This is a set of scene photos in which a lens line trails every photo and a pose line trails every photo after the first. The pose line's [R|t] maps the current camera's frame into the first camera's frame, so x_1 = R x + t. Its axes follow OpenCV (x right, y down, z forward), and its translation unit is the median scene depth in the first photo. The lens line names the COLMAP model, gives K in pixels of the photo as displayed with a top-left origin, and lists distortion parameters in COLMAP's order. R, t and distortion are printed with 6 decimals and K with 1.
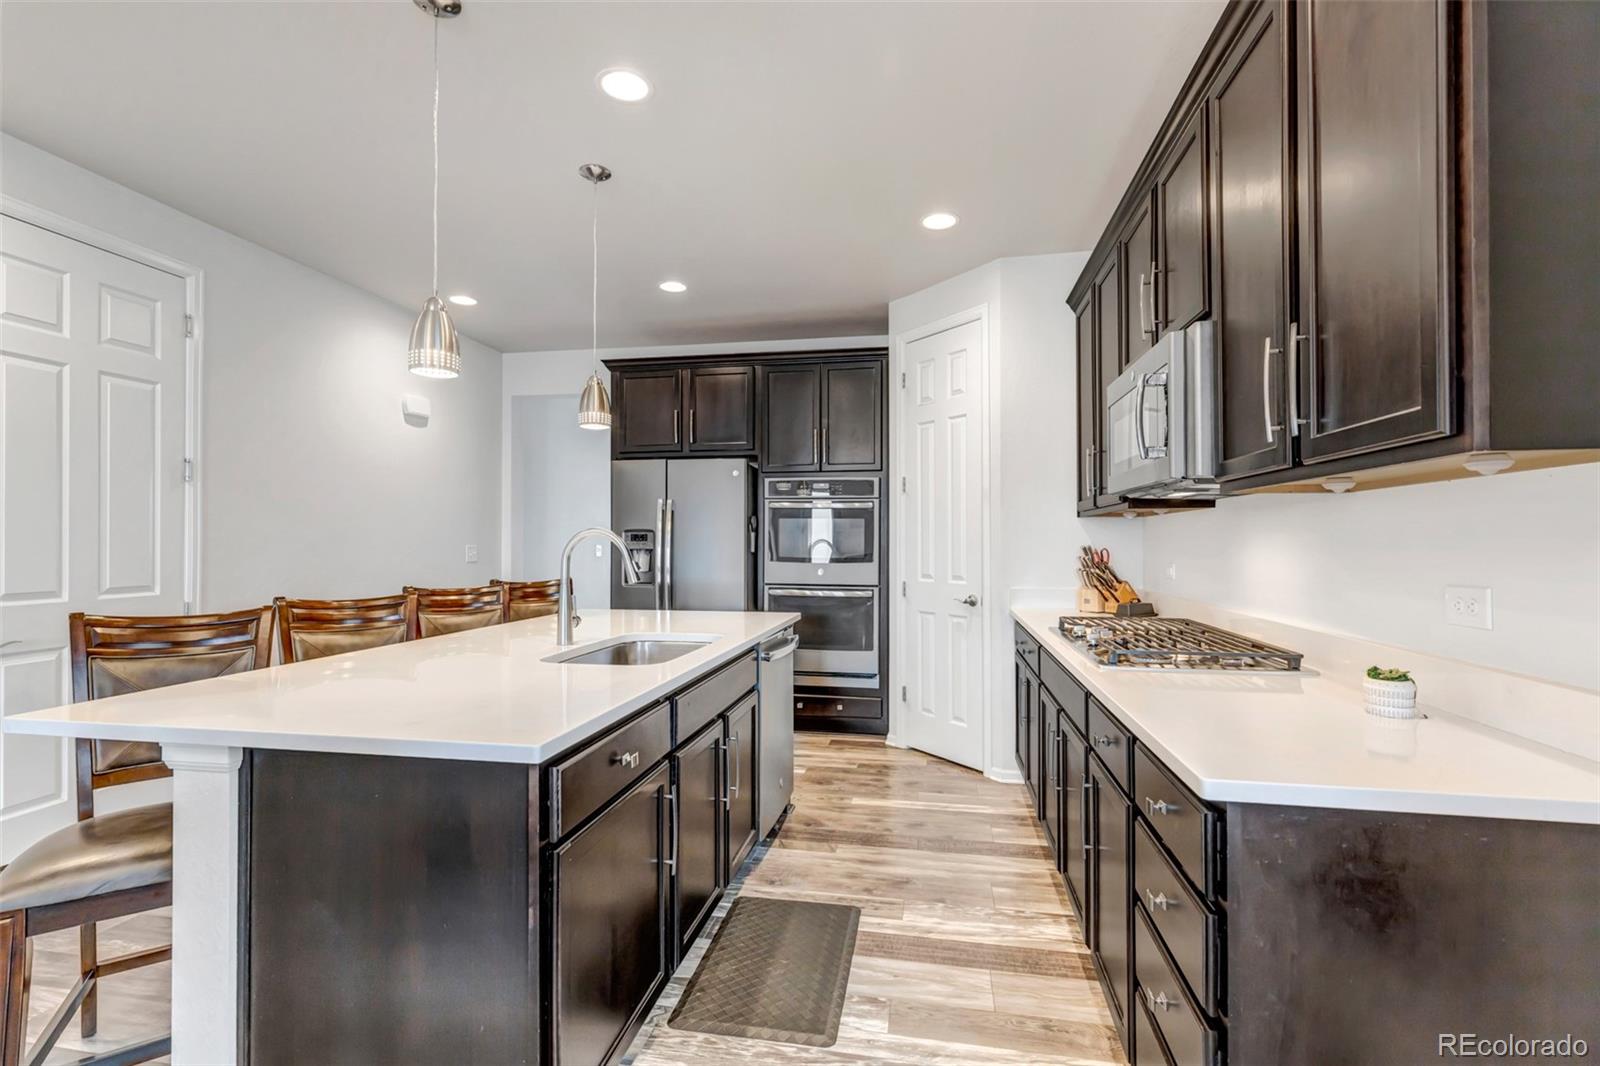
lens RADIAL K [[728.4, 0, 800.0], [0, 728.4, 533.0], [0, 0, 1]] dist [0.001745, -0.000054]
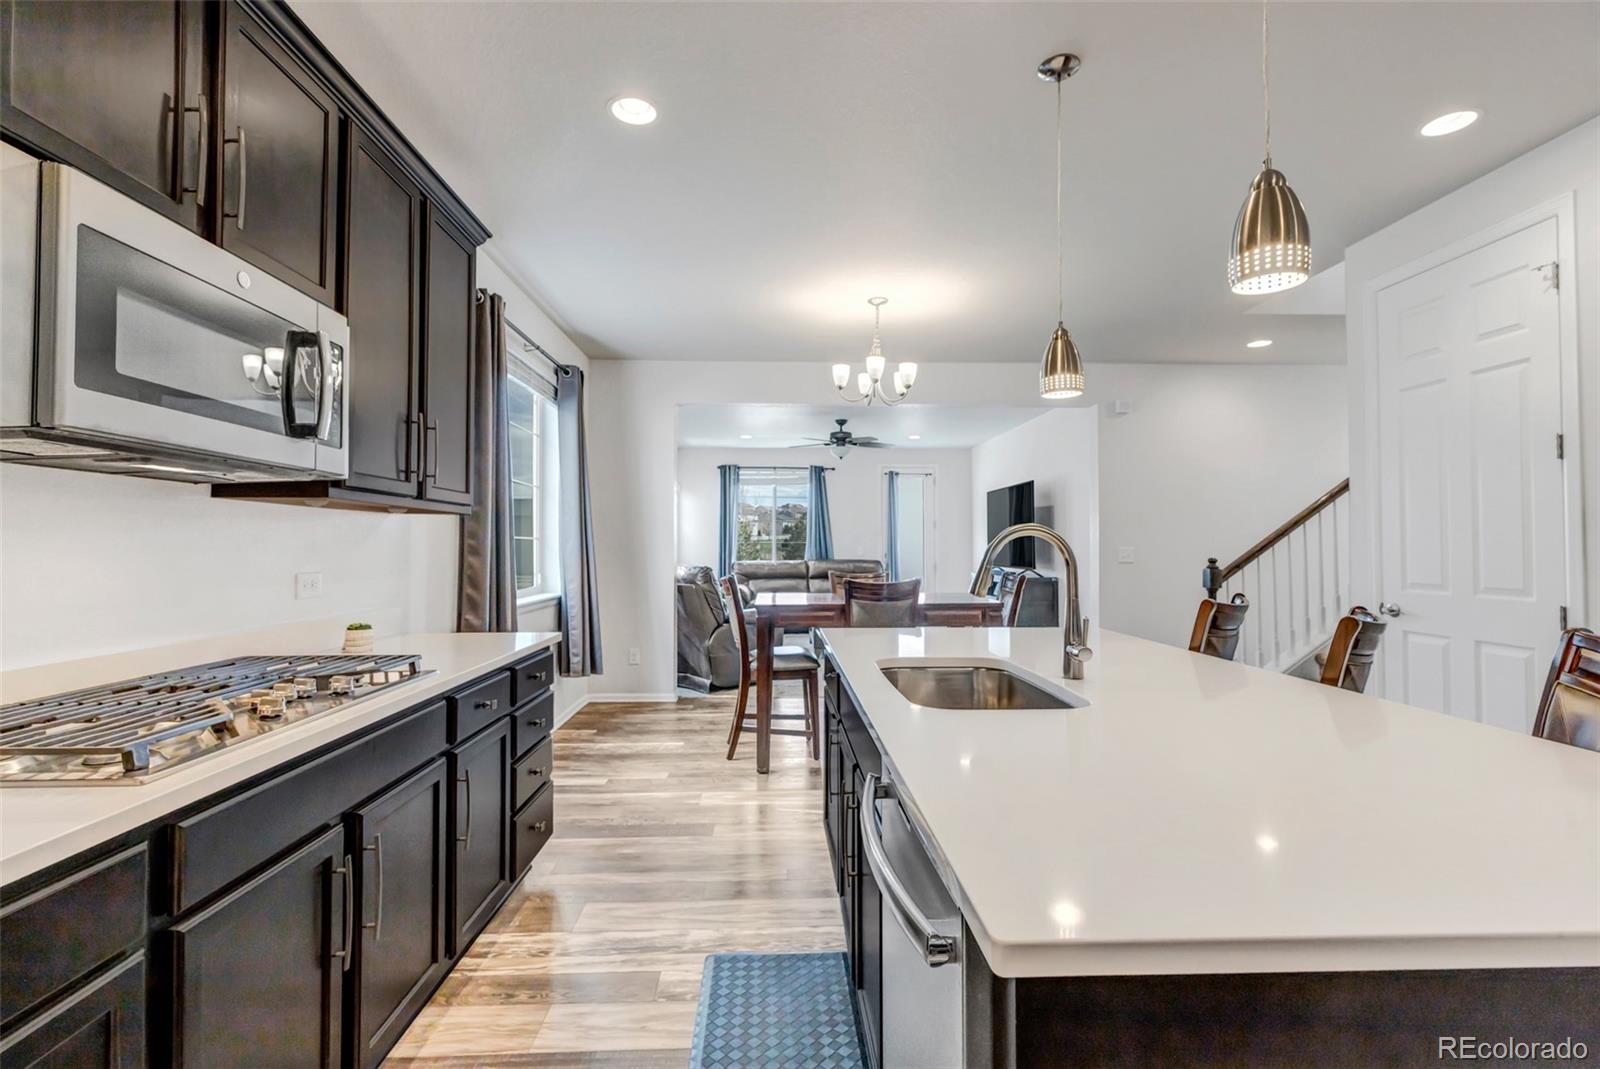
lens RADIAL K [[740.9, 0, 800.0], [0, 740.9, 534.5], [0, 0, 1]] dist [0.001238, -0.000045]
pose [[-0.975333, 0.004490, -0.220692, 0.074125], [0.010647, 0.999586, -0.026717, 0.011854], [0.220481, -0.028408, -0.974978, 1.008886]]
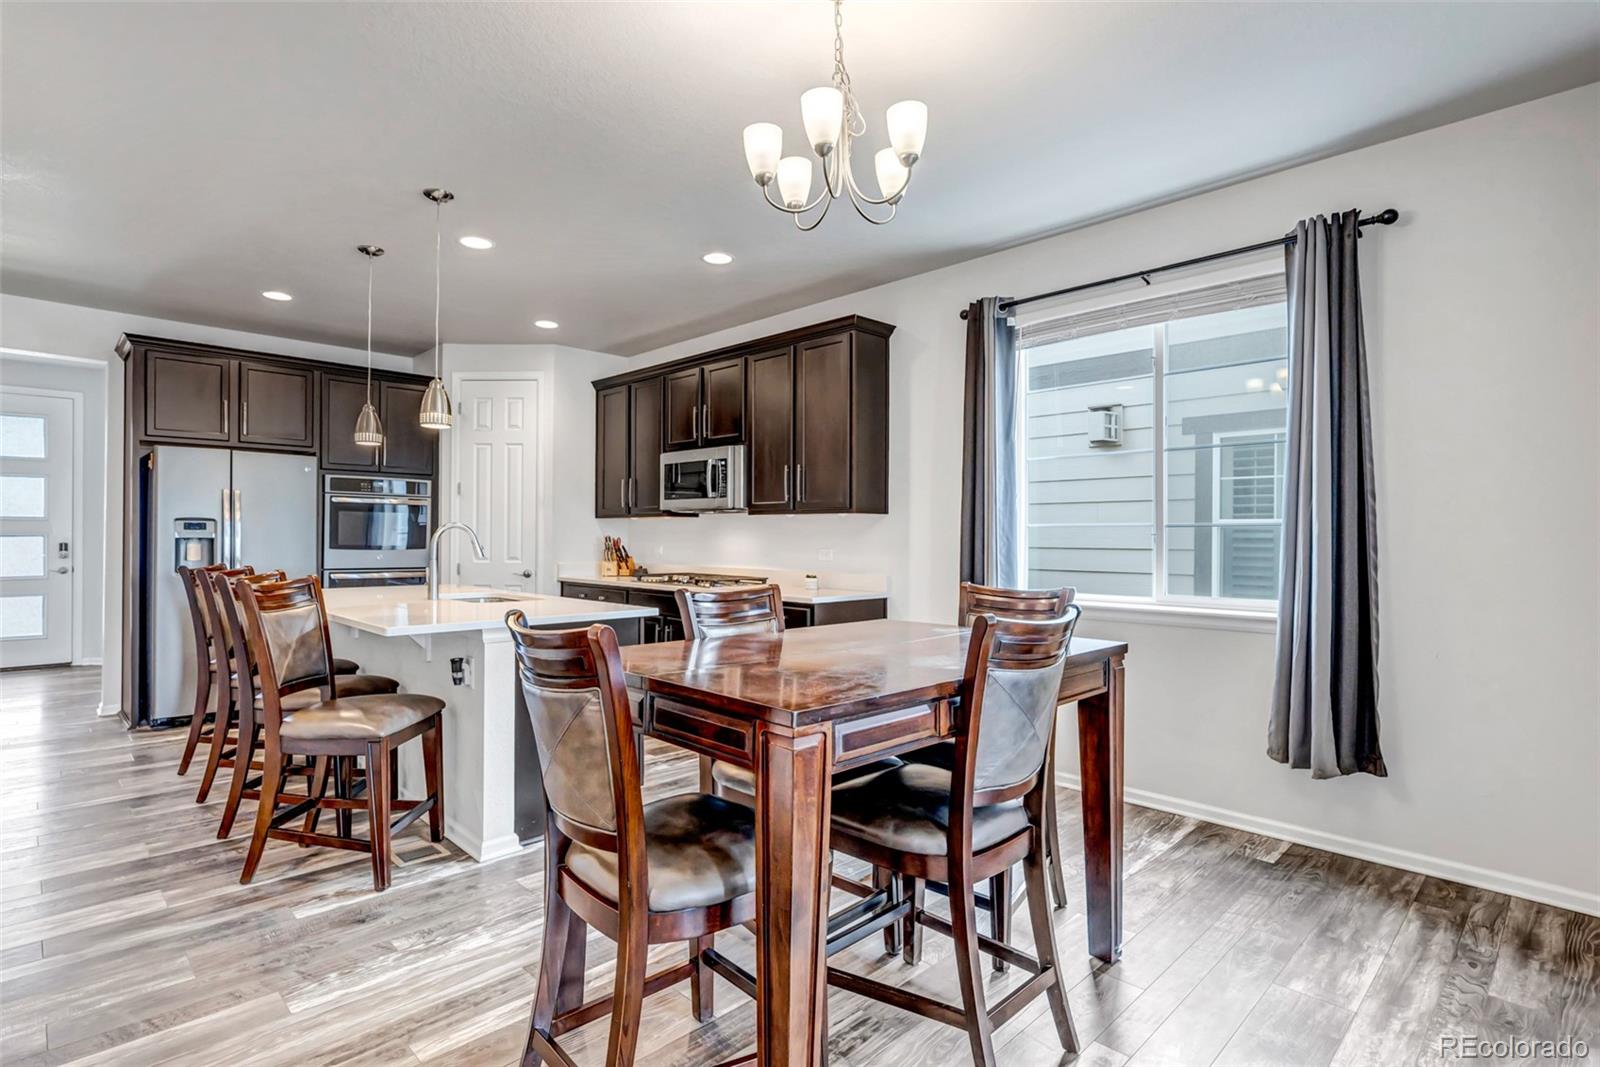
lens RADIAL K [[799.4, 0, 790.4], [0, 799.4, 538.3], [0, 0, 1]] dist [-0.003288, -0.000304]
pose [[0.576857, 0.001226, 0.816844, -0.740012], [-0.017721, 0.999782, 0.011014, -0.004138], [-0.816653, -0.020828, 0.576754, -0.331679]]
